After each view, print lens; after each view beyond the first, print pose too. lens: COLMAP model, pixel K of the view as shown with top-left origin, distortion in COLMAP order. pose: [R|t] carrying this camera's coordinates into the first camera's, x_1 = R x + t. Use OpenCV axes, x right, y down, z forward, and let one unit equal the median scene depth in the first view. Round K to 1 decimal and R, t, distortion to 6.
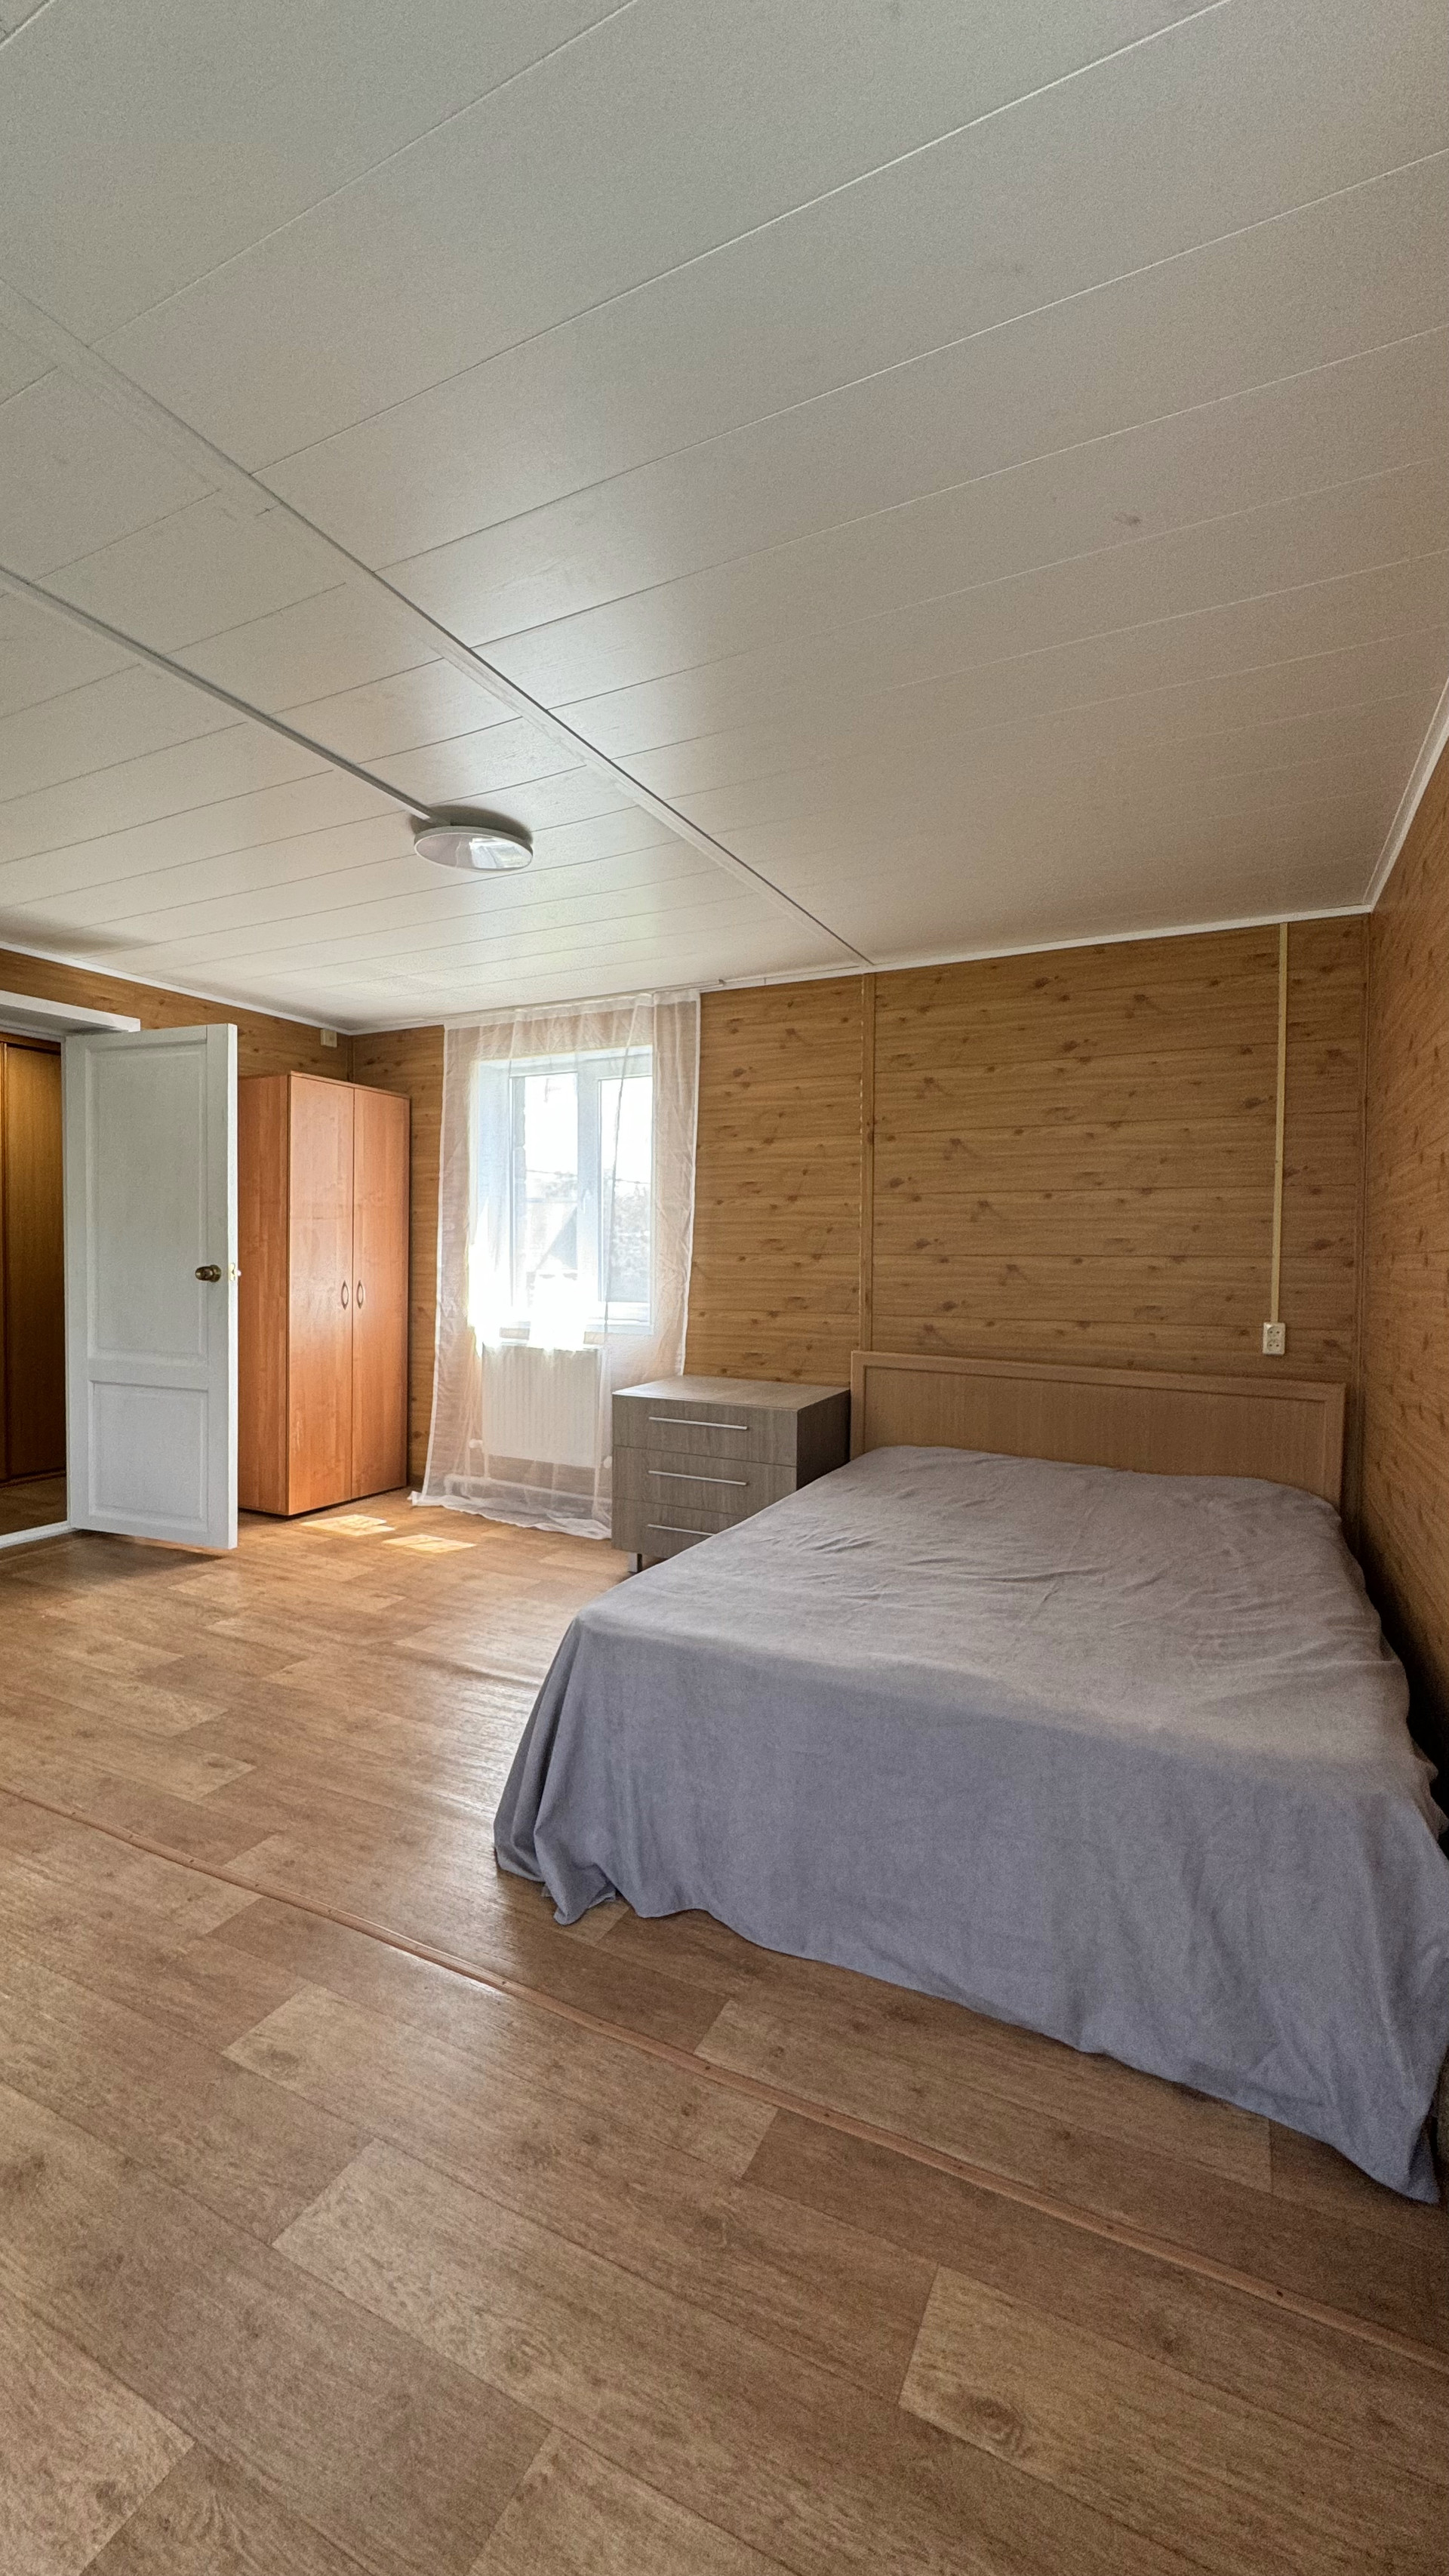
lens RADIAL K [[1024.8, 0, 735.2], [0, 1024.8, 1286.4], [0, 0, 1]] dist [-0.028504, -0.000091]
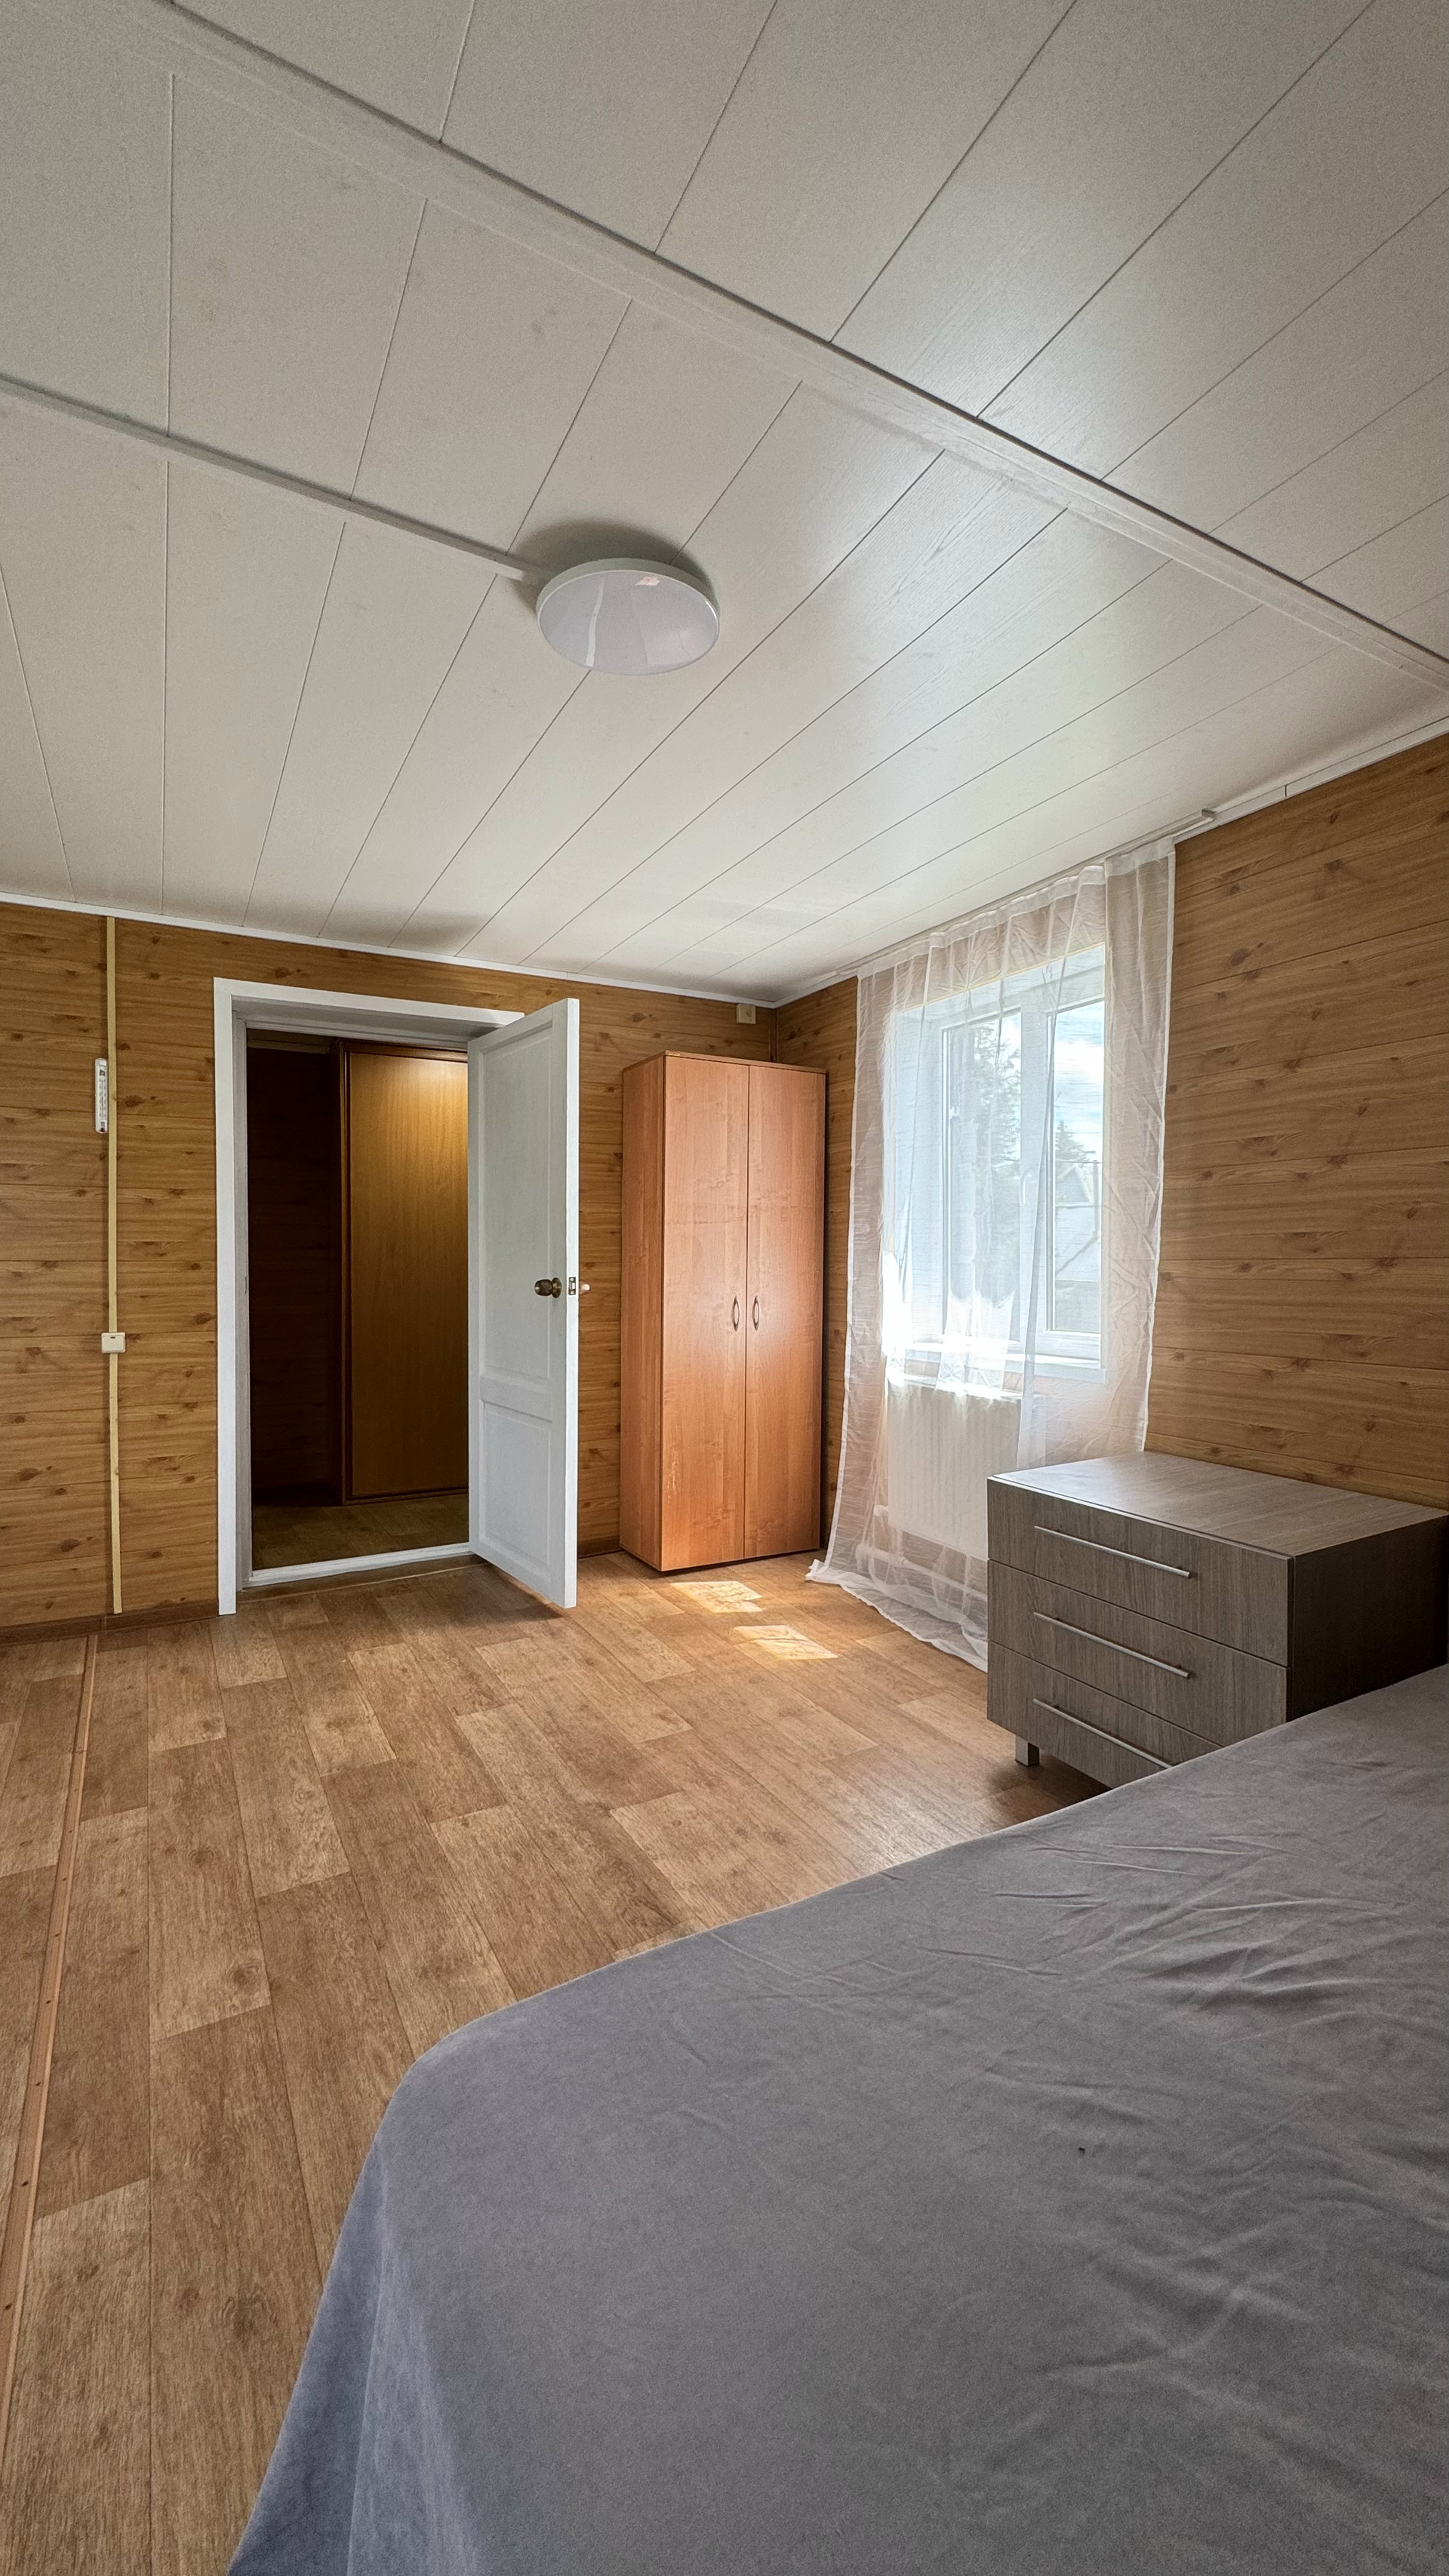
lens RADIAL K [[1029.1, 0, 724.7], [0, 1029.1, 1280.8], [0, 0, 1]] dist [-0.000735, -0.000008]
pose [[0.816585, 0.001622, -0.577222, 0.104895], [-0.010973, 0.999859, -0.012713, -0.007990], [0.577120, 0.016715, 0.816488, 0.333695]]
